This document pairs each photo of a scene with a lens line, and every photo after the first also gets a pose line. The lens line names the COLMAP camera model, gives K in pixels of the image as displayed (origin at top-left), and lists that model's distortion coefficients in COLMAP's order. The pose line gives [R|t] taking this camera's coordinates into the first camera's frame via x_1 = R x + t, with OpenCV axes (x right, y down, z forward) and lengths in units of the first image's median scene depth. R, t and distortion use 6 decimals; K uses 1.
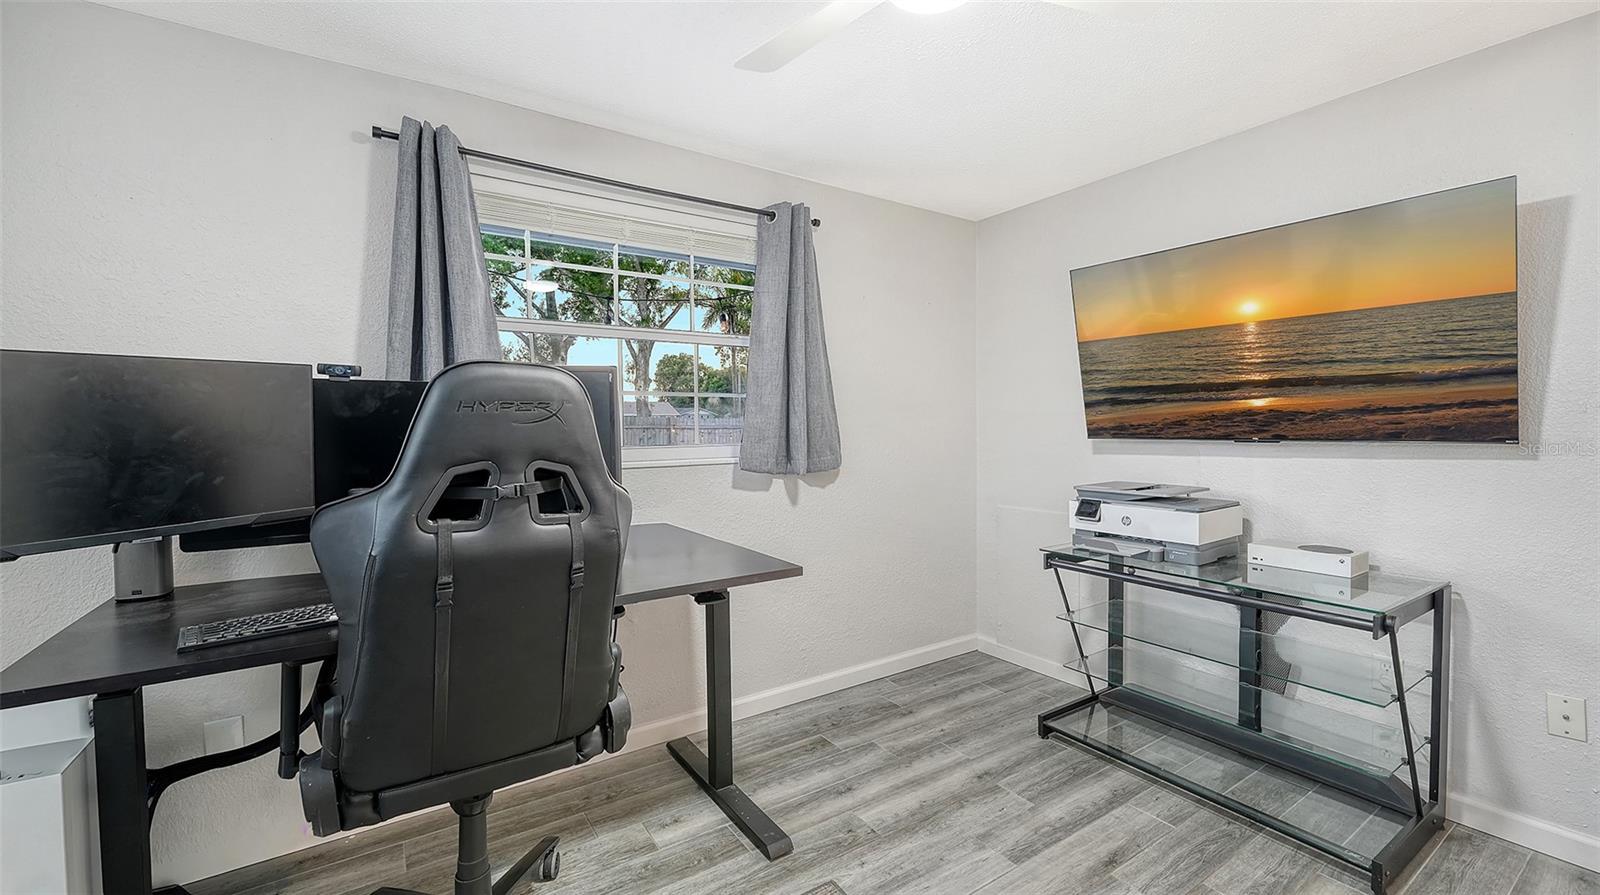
lens RADIAL K [[643.1, 0, 798.0], [0, 643.1, 454.0], [0, 0, 1]] dist [-0.001084, -0.000087]
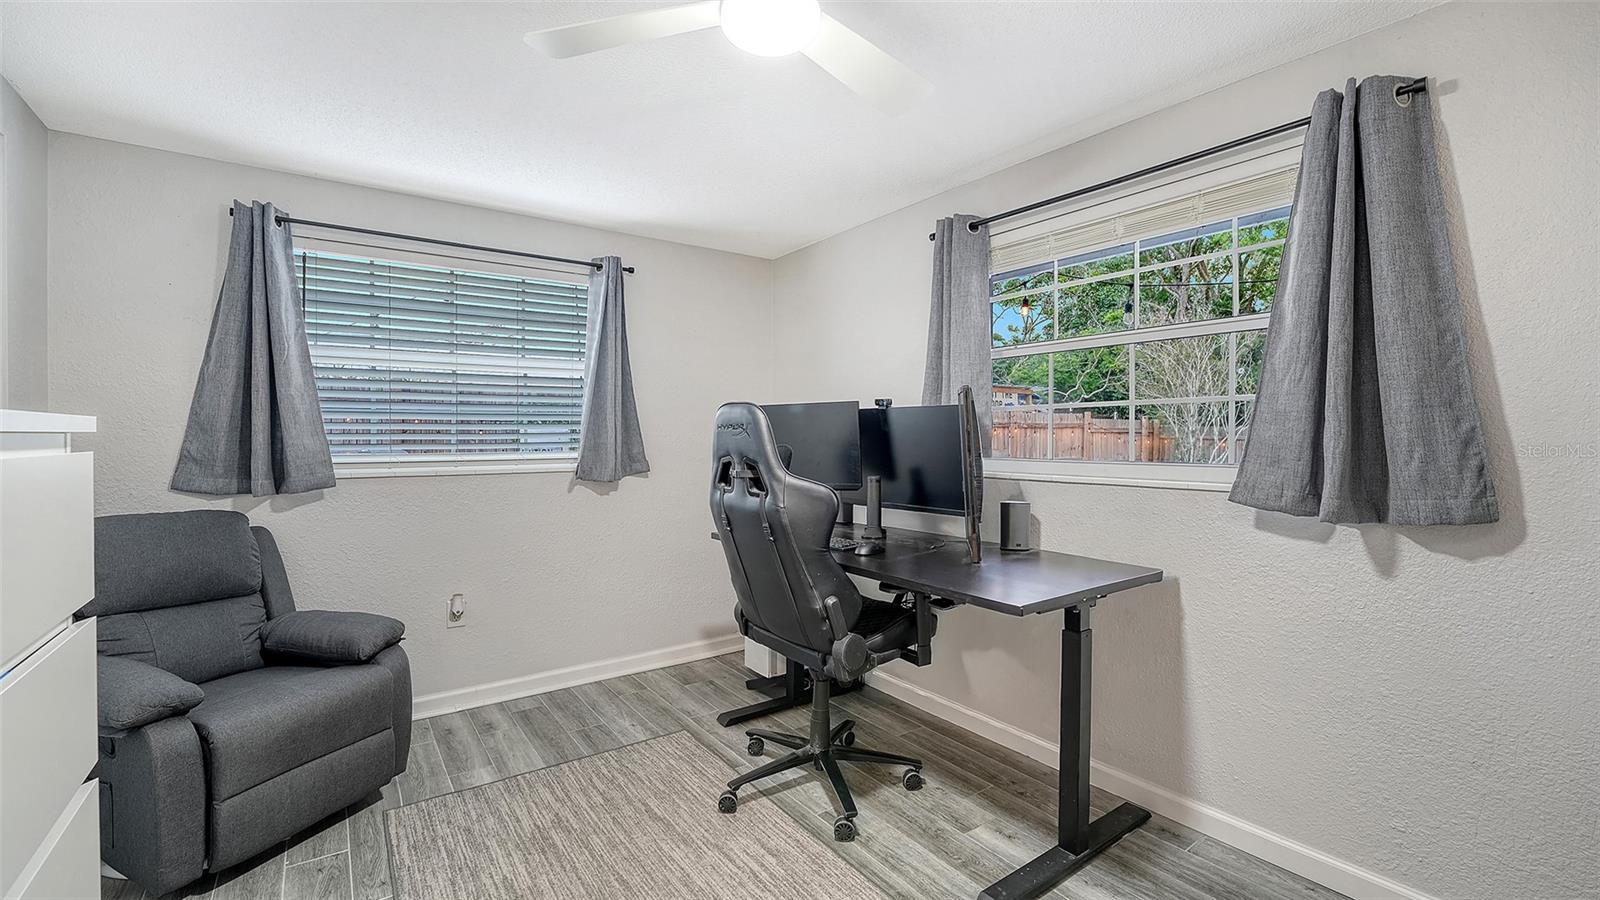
lens RADIAL K [[679.9, 0, 799.1], [0, 679.9, 440.4], [0, 0, 1]] dist [0.000430, 0.000003]
pose [[0.038023, 0.020634, -0.999064, 0.739790], [-0.044310, 0.998838, 0.018943, -0.041507], [0.998294, 0.043549, 0.038893, 0.538119]]
